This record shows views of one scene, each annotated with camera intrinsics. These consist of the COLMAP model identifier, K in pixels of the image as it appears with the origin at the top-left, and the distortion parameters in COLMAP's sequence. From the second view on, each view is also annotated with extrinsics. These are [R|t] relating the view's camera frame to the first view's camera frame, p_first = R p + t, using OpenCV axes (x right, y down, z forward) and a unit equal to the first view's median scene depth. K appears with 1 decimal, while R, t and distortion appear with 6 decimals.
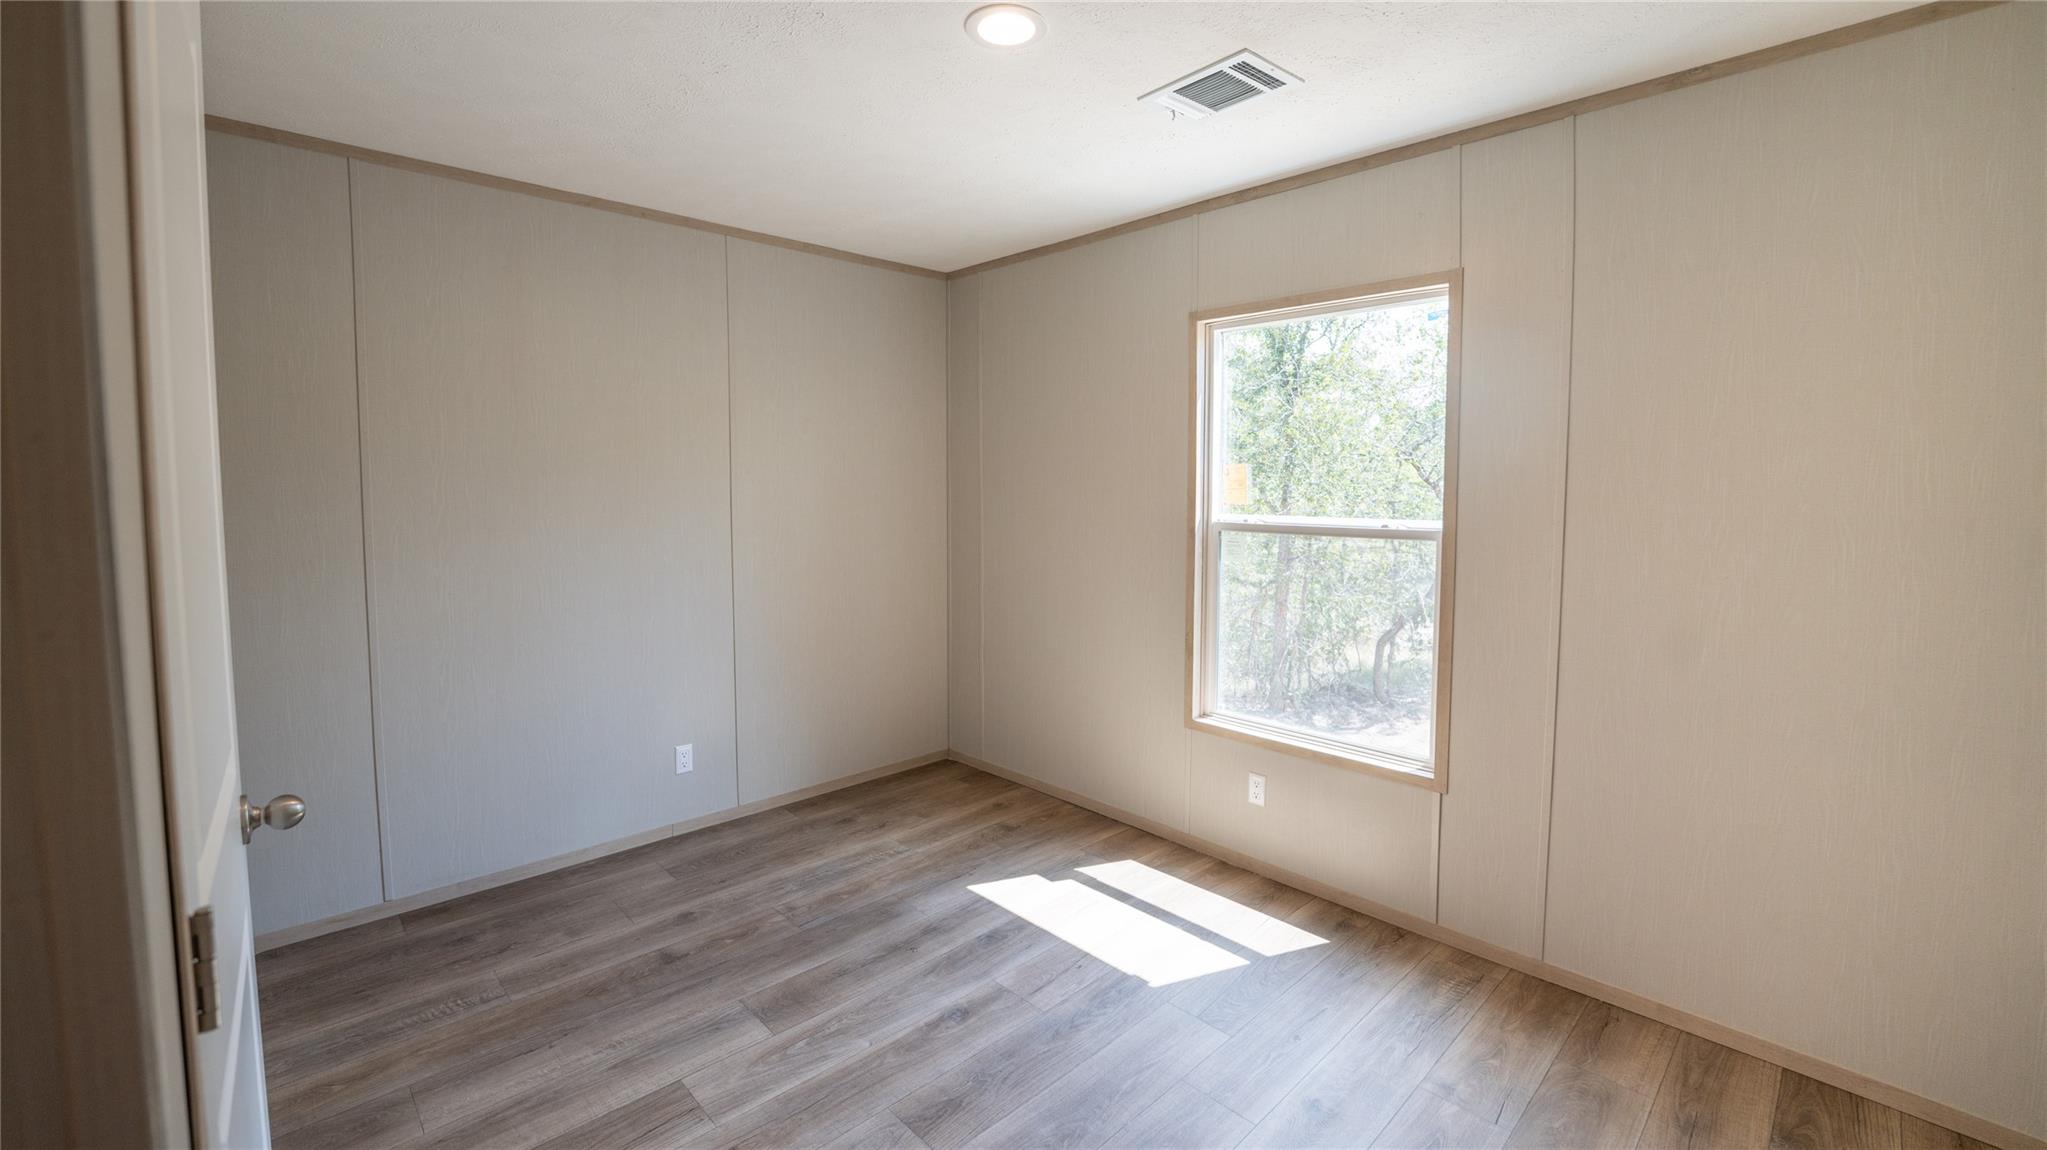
lens RADIAL K [[847.3, 0, 1032.2], [0, 847.3, 458.9], [0, 0, 1]] dist [-0.027141, 0.000771]
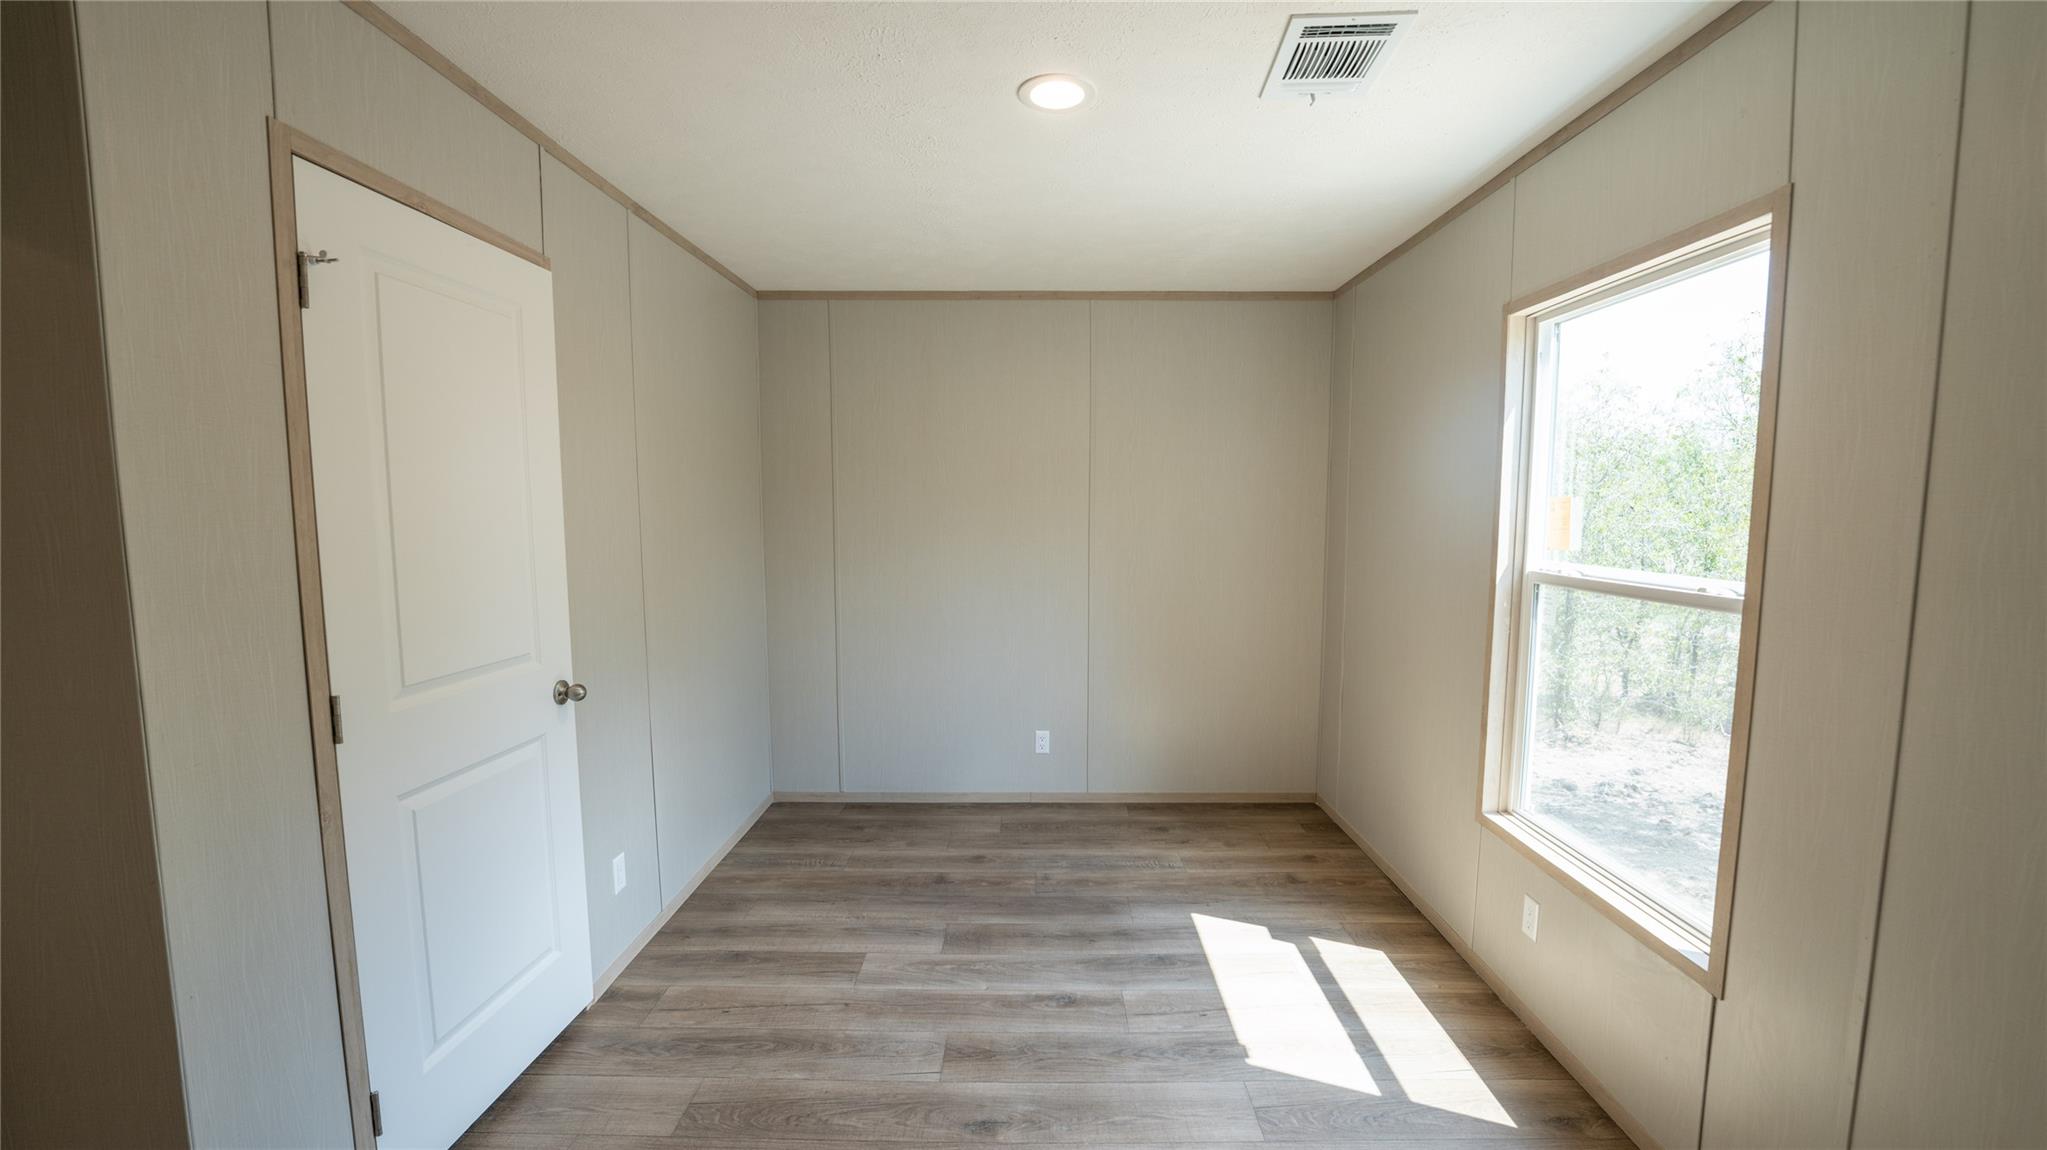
lens RADIAL K [[841.8, 0, 1026.7], [0, 841.8, 510.8], [0, 0, 1]] dist [-0.026684, 0.000165]
pose [[0.710478, 0.003795, -0.703709, 0.509499], [0.018388, 0.999544, 0.023956, -0.009505], [0.703479, -0.029960, 0.710084, 0.155825]]
